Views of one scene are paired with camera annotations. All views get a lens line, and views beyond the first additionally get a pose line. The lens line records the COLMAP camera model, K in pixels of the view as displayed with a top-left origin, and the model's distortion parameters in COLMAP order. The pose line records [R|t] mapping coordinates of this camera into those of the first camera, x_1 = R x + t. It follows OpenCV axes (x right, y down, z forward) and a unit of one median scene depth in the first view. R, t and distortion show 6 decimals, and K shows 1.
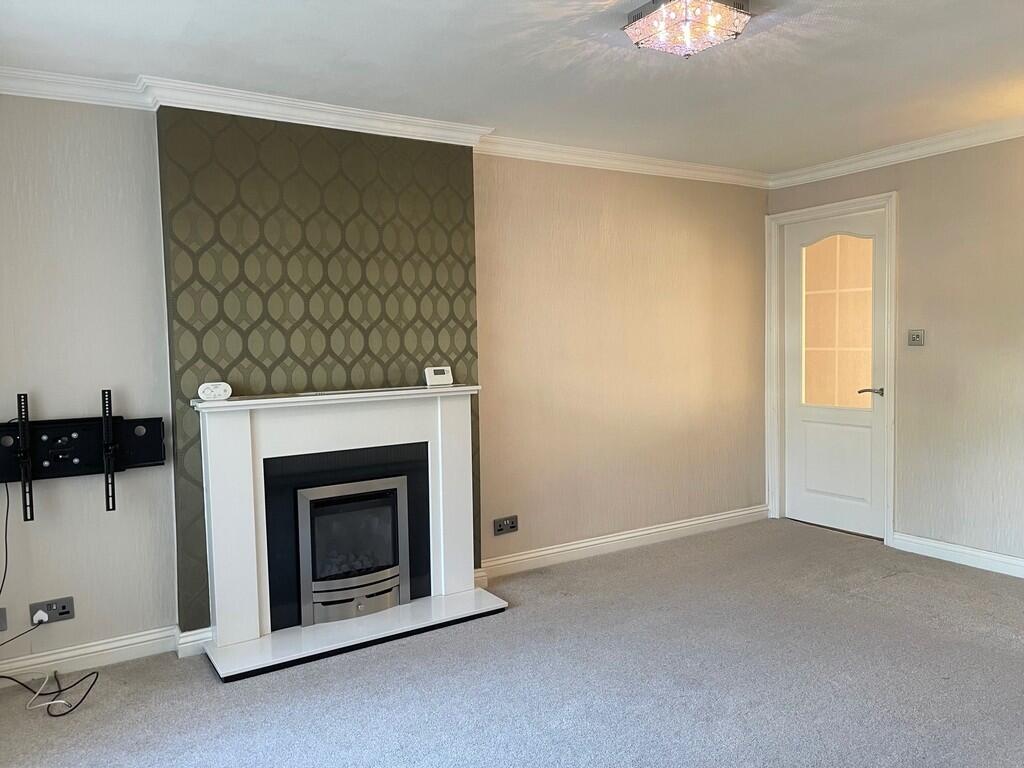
lens RADIAL K [[776.6, 0, 517.3], [0, 776.6, 385.4], [0, 0, 1]] dist [0.066086, -0.076145]
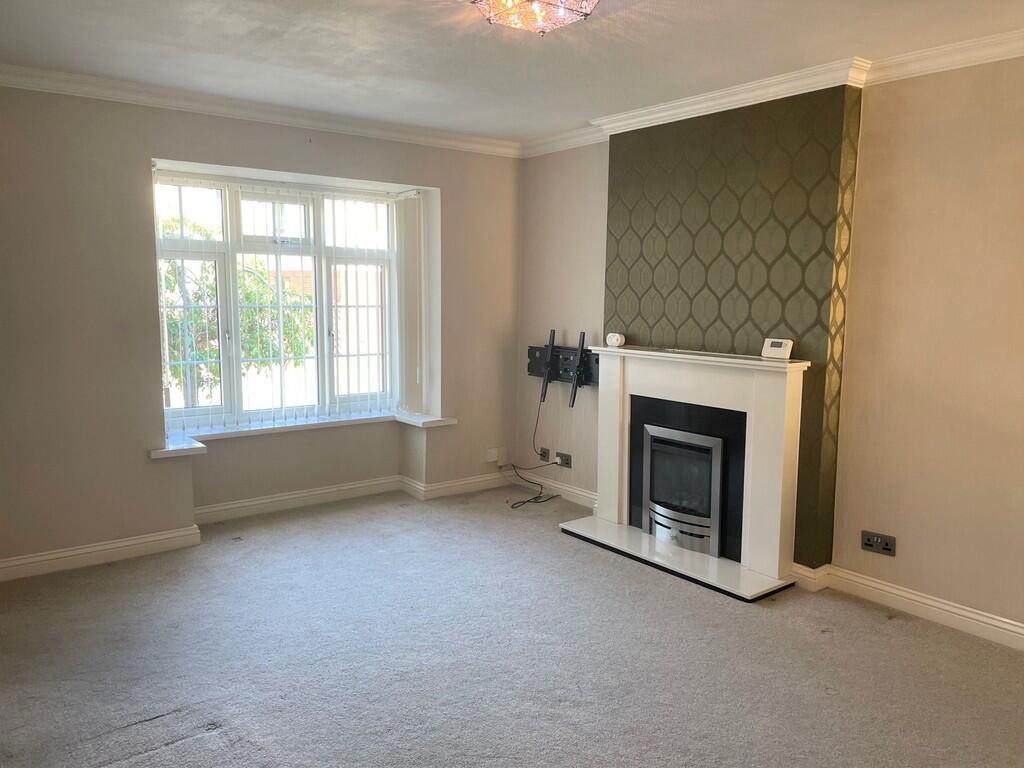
lens RADIAL K [[776.6, 0, 516.3], [0, 776.6, 382.2], [0, 0, 1]] dist [0.066086, -0.076145]
pose [[0.089556, 0.146097, -0.985208, 0.849146], [-0.074082, 0.987420, 0.139691, -0.084236], [0.993223, 0.060476, 0.099253, 0.614061]]
